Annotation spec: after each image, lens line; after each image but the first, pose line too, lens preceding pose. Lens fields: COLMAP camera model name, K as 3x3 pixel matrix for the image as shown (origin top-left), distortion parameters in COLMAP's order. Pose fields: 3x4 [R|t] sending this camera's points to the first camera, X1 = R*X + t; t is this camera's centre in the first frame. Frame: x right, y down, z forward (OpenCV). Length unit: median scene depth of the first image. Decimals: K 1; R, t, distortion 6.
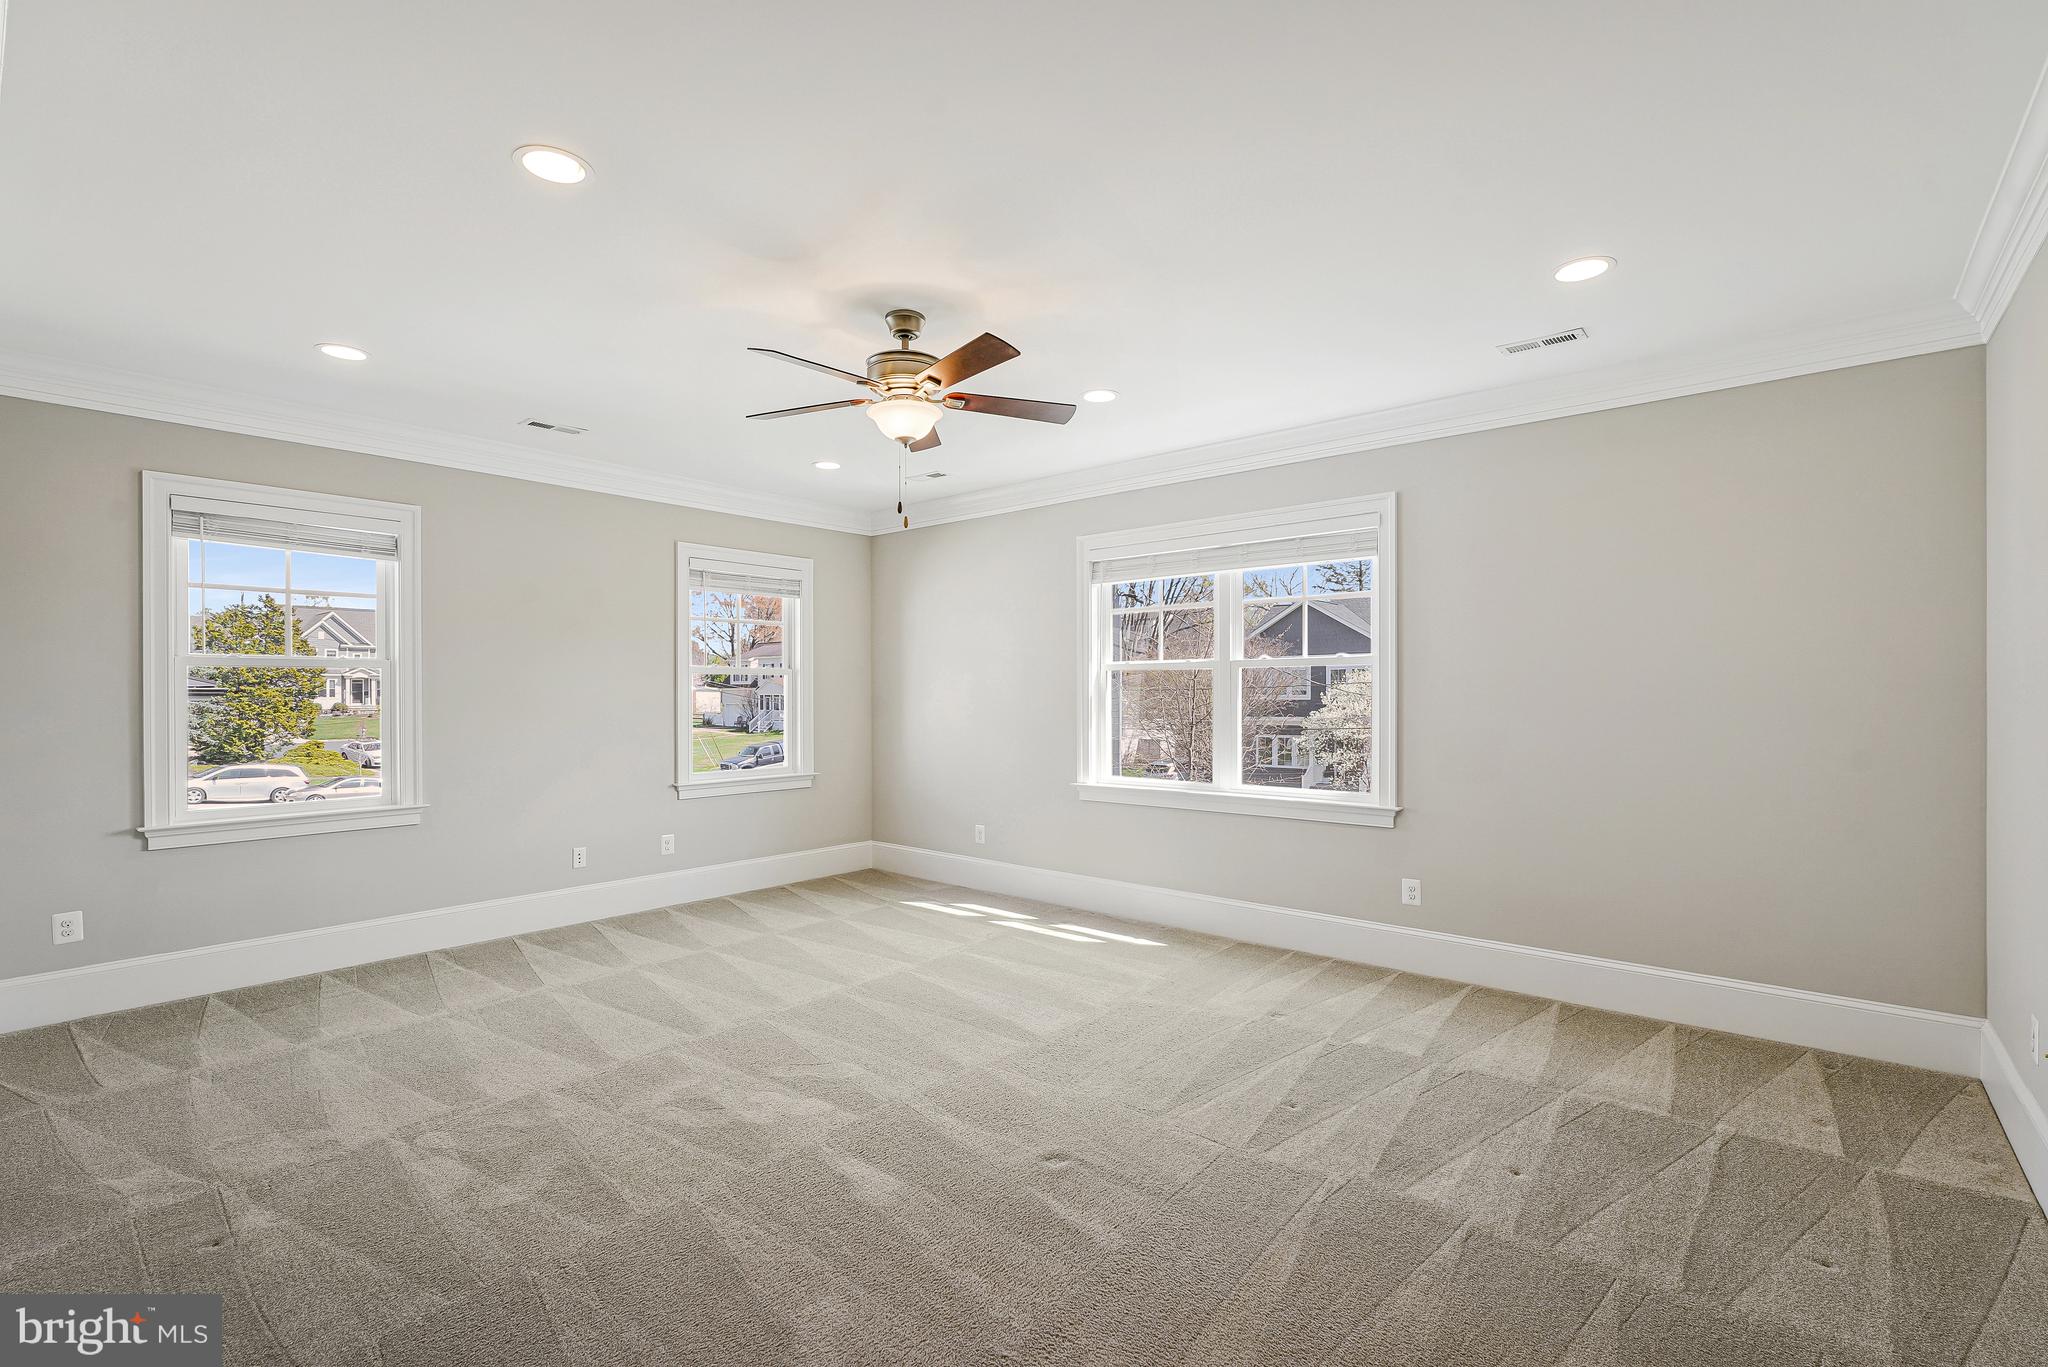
lens RADIAL K [[961.5, 0, 1013.6], [0, 961.5, 693.9], [0, 0, 1]] dist [-0.000743, 0.000370]
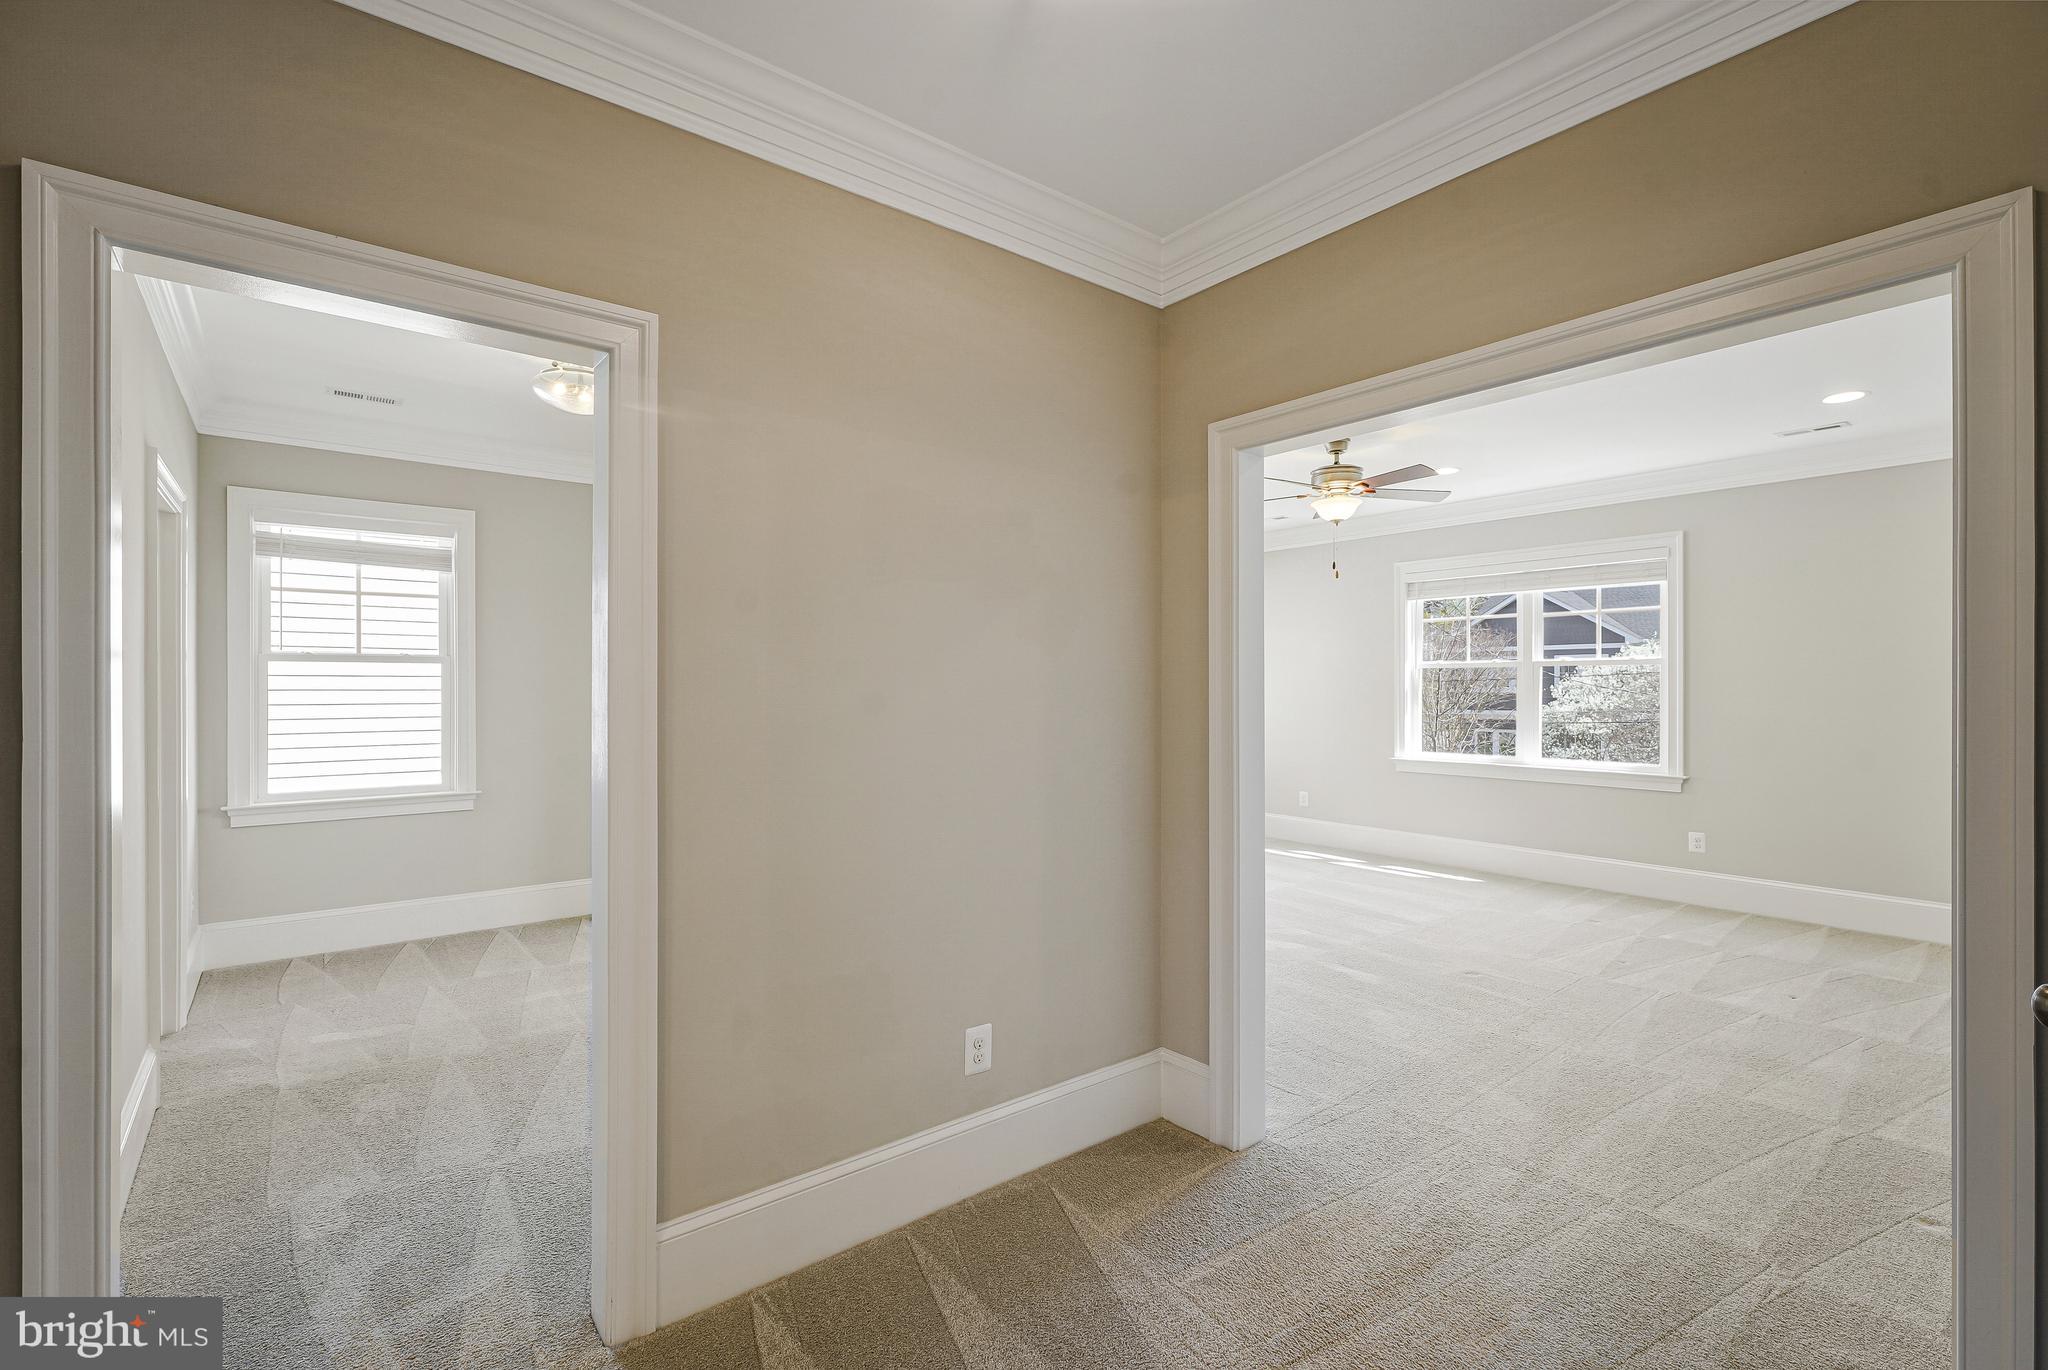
lens RADIAL K [[931.7, 0, 1040.3], [0, 931.7, 682.1], [0, 0, 1]] dist [0.003274, 0.000454]
pose [[0.981960, 0.000897, -0.189087, -0.204513], [-0.001658, 0.999991, -0.003868, -0.001606], [0.189082, 0.004112, 0.981953, -0.376938]]
